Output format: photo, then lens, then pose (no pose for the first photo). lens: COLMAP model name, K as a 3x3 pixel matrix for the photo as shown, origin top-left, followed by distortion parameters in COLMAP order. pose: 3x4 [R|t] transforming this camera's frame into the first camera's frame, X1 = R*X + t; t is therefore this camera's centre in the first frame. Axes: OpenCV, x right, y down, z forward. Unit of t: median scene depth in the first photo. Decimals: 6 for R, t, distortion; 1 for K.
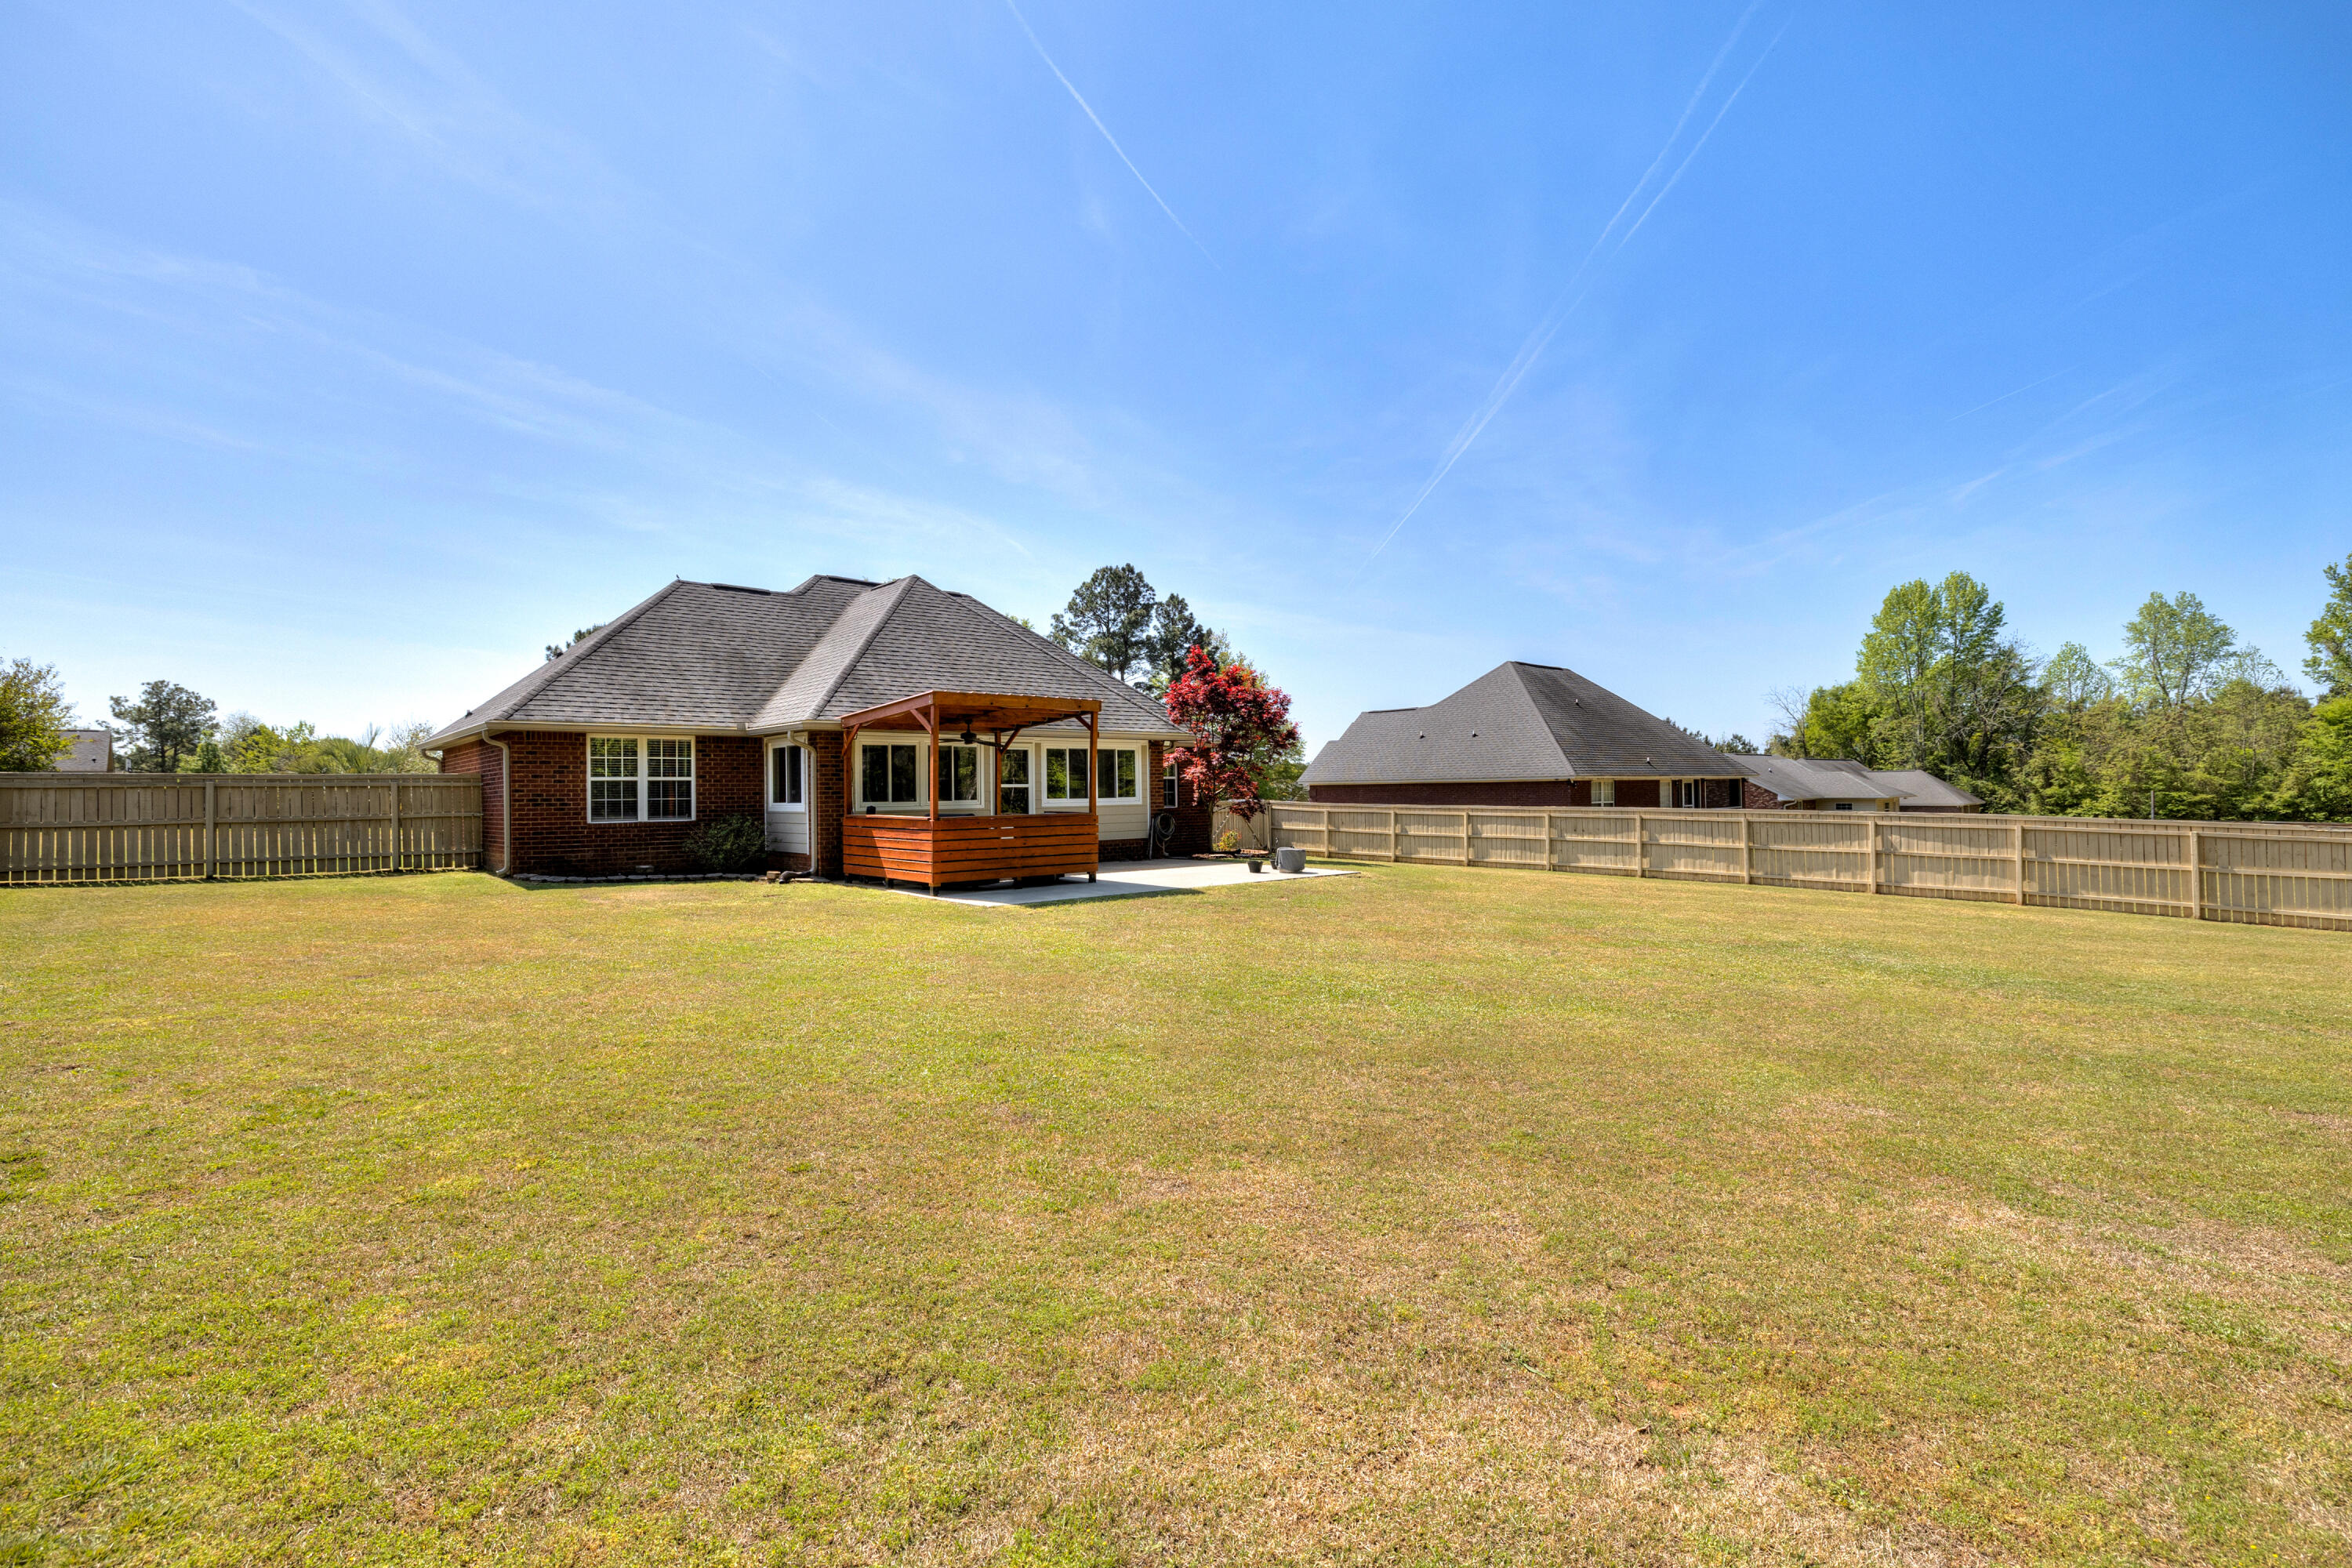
lens RADIAL K [[1106.3, 0, 1175.4], [0, 1106.3, 781.5], [0, 0, 1]] dist [0.001141, 0.000462]
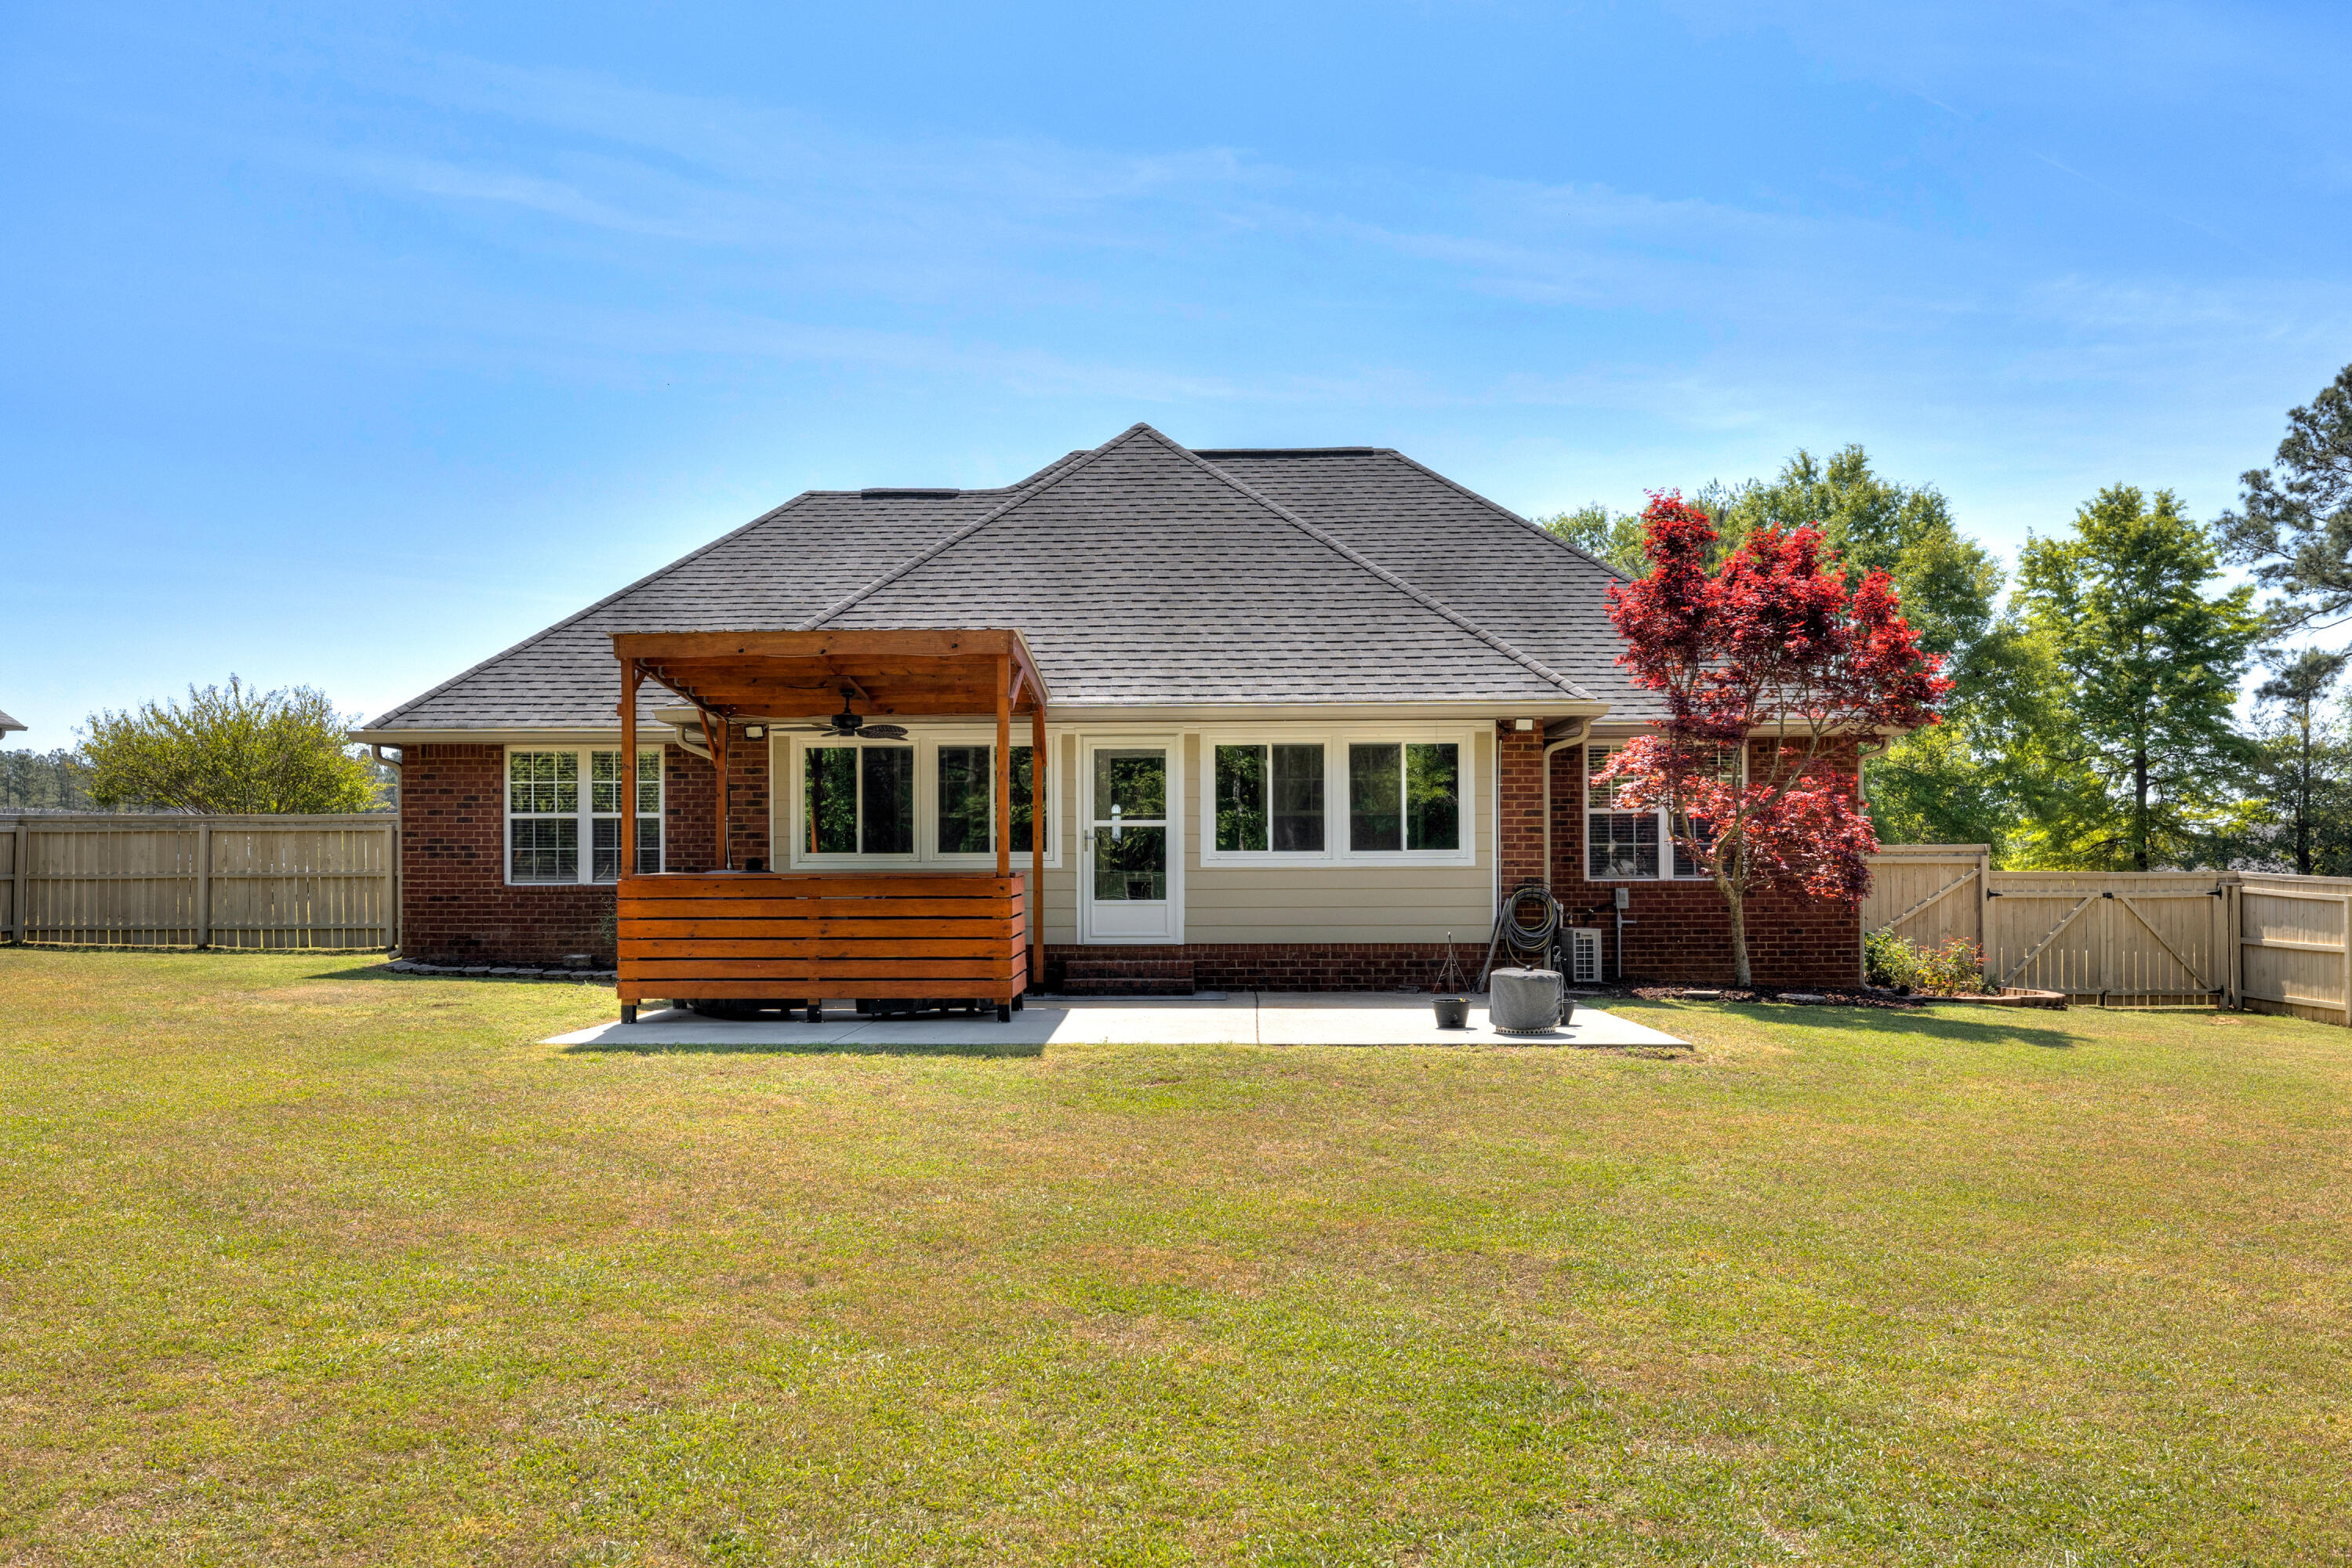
lens RADIAL K [[2005.8, 0, 1175.4], [0, 2005.8, 791.6], [0, 0, 1]] dist [0.007002, 0.001974]
pose [[0.718613, -0.022257, -0.695054, 0.539310], [-0.000006, 0.999487, -0.032012, 0.020254], [0.695410, 0.023008, 0.718245, 0.416765]]
